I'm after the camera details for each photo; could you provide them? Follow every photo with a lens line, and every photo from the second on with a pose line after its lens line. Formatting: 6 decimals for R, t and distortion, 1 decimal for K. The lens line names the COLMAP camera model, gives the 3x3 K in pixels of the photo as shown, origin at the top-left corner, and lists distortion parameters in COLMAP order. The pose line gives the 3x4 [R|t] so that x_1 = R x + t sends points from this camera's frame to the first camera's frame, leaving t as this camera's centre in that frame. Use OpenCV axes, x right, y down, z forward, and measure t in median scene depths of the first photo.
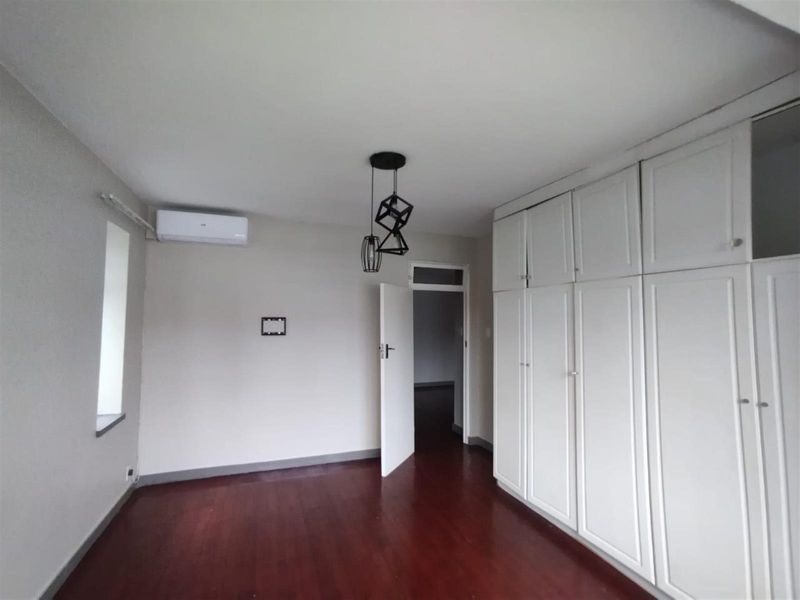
lens RADIAL K [[374.5, 0, 398.5], [0, 374.5, 300.0], [0, 0, 1]] dist [-0.050069, 0.060202]
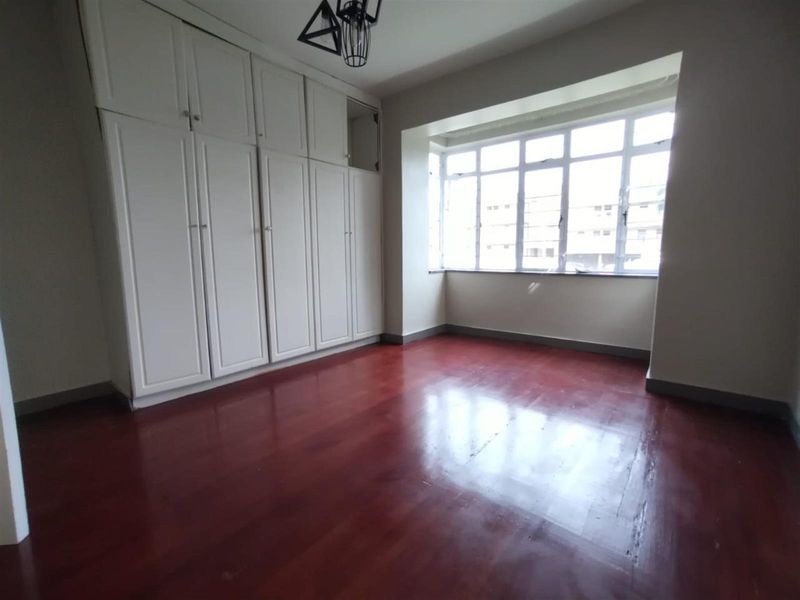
lens RADIAL K [[374.5, 0, 398.5], [0, 374.5, 300.0], [0, 0, 1]] dist [-0.050069, 0.060202]
pose [[-0.519026, -0.105292, 0.848249, -0.603702], [-0.036928, 0.994220, 0.100816, 0.233930], [-0.853960, 0.021002, -0.519914, 1.032669]]
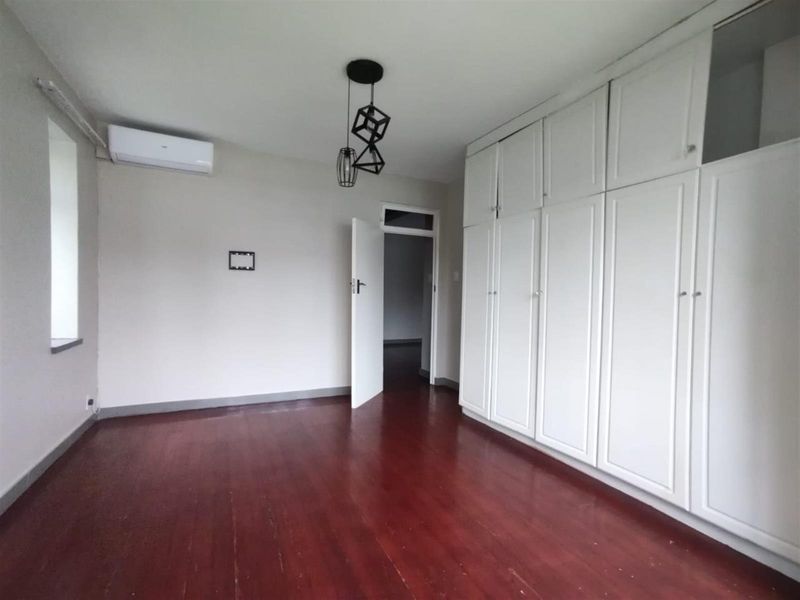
lens RADIAL K [[374.5, 0, 398.5], [0, 374.5, 300.0], [0, 0, 1]] dist [-0.050069, 0.060202]
pose [[0.995698, 0.012789, 0.091769, -0.017796], [-0.018842, 0.997682, 0.065395, 0.127139], [-0.090720, -0.066842, 0.993631, -0.015691]]
